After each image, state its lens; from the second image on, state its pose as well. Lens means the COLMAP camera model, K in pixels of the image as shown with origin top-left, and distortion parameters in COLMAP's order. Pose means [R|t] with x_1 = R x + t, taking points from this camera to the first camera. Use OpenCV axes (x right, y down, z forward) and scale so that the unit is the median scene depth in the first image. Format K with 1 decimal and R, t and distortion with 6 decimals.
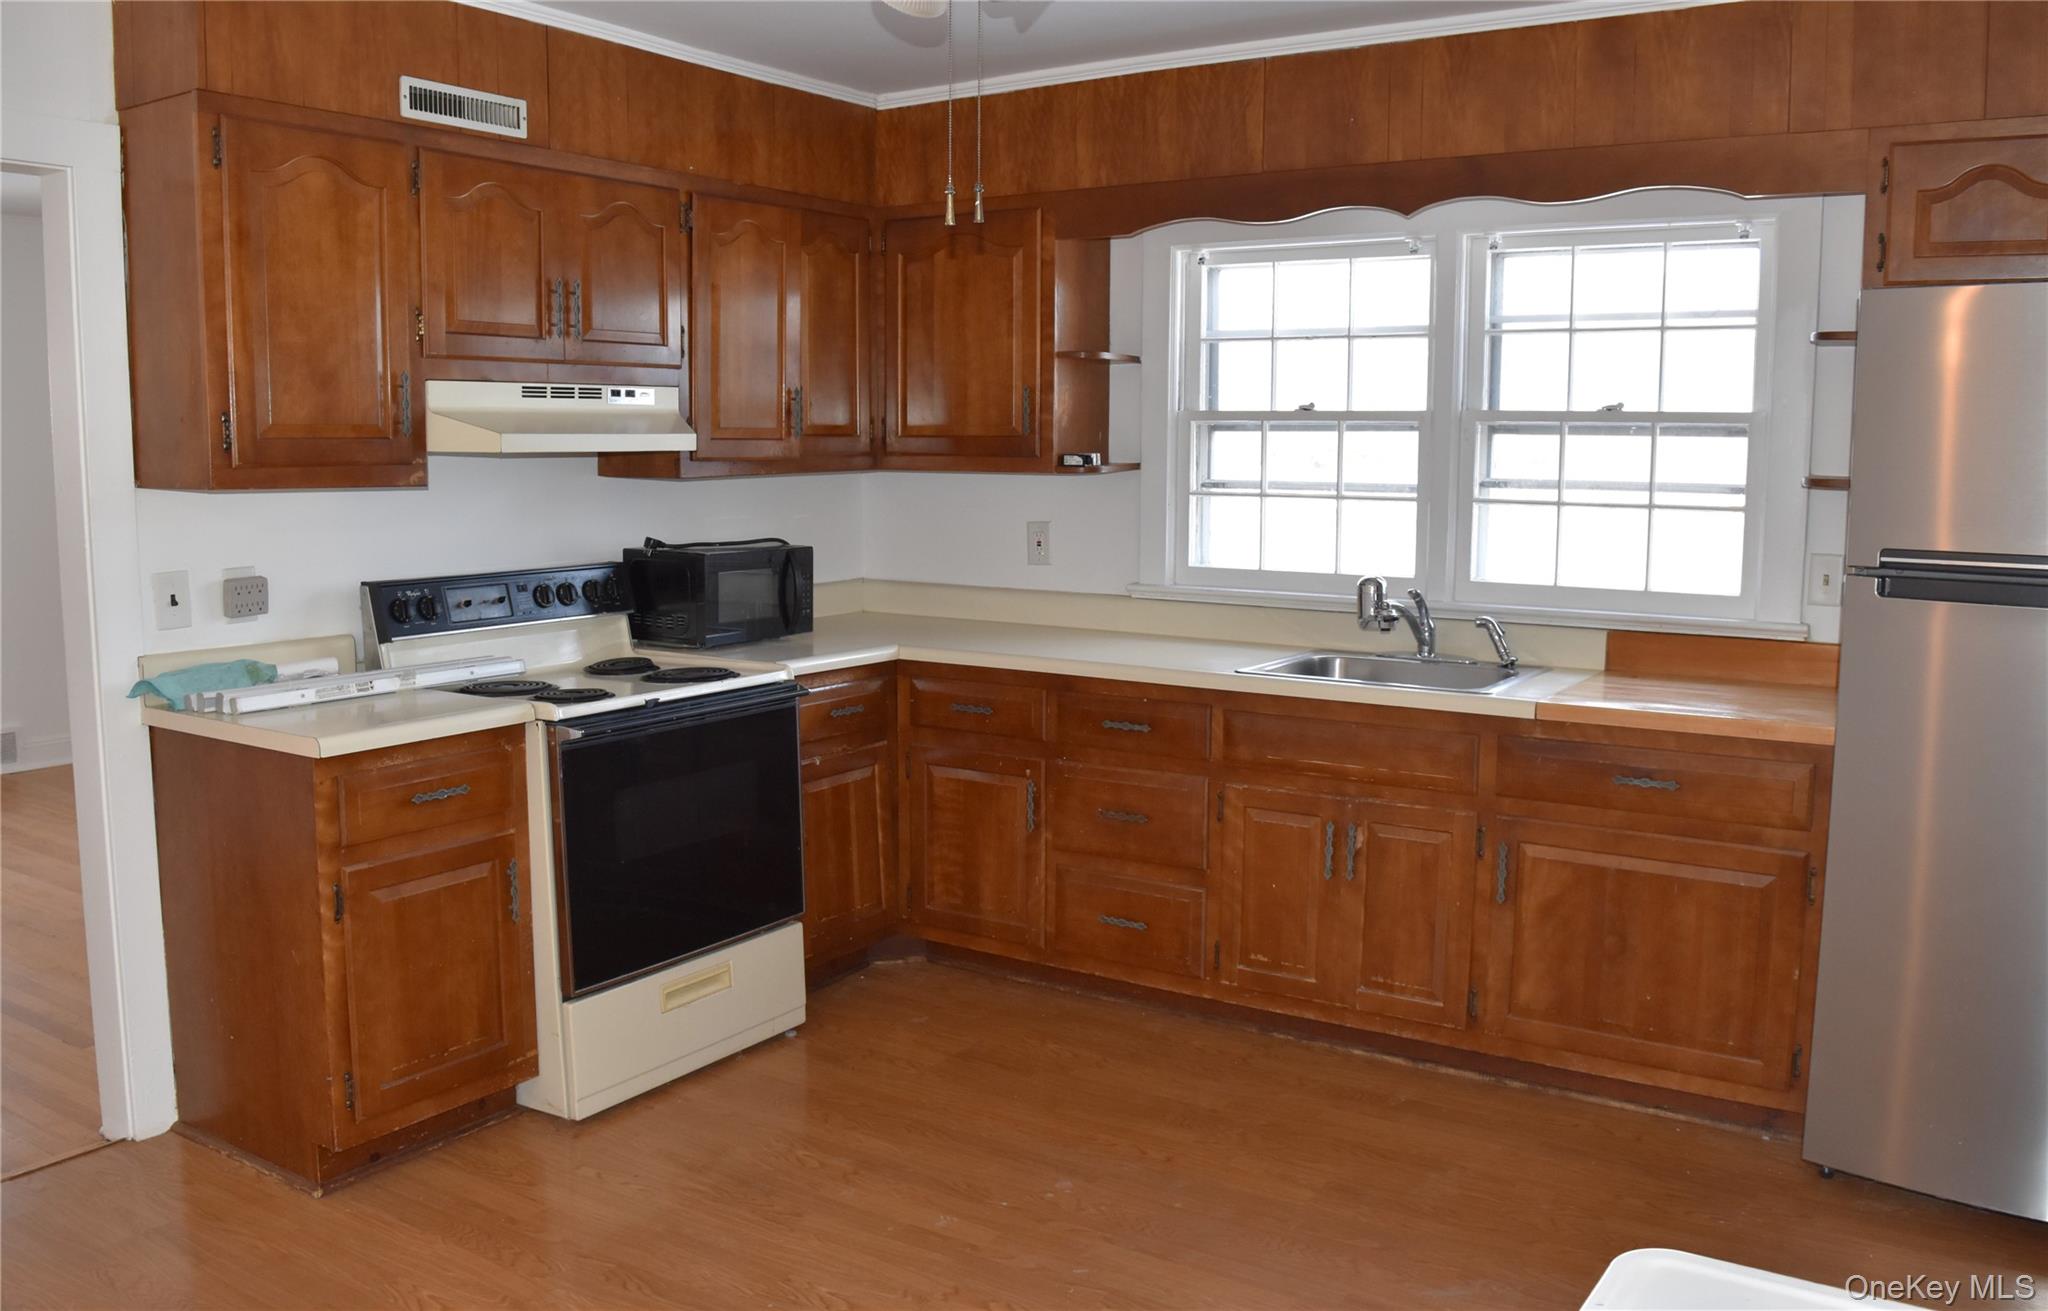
lens RADIAL K [[1623.6, 0, 1043.8], [0, 1623.6, 648.2], [0, 0, 1]] dist [-0.088810, 0.027794]
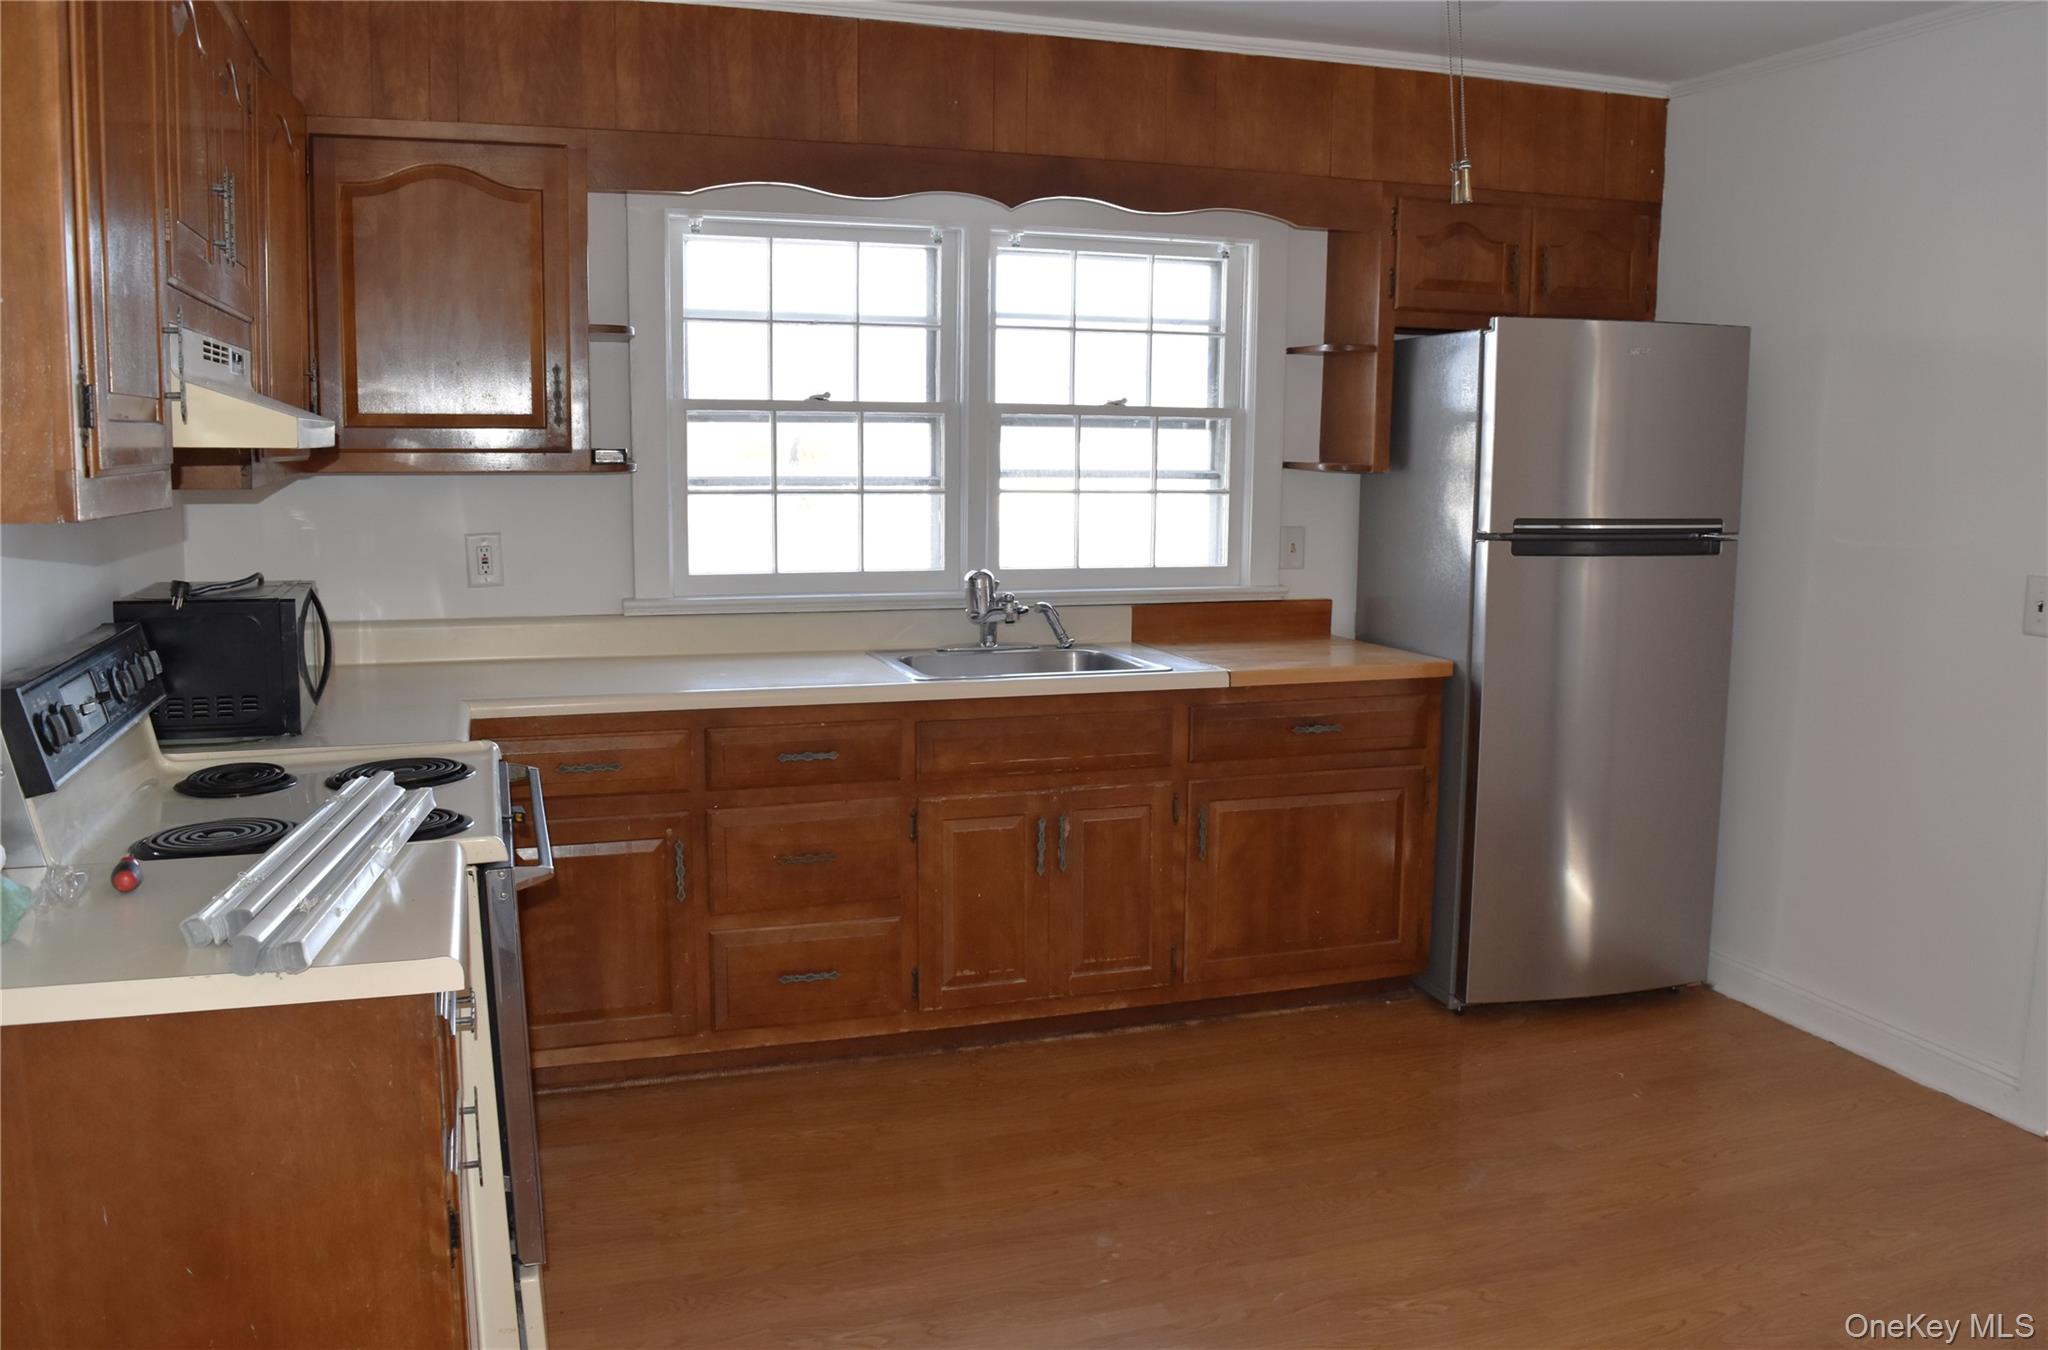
lens RADIAL K [[1616.0, 0, 1017.9], [0, 1616.0, 669.4], [0, 0, 1]] dist [-0.088279, 0.011424]
pose [[0.635019, -0.108296, 0.764868, -0.546881], [0.091370, 0.993704, 0.064838, -0.045956], [-0.767074, 0.028712, 0.640916, 0.349485]]
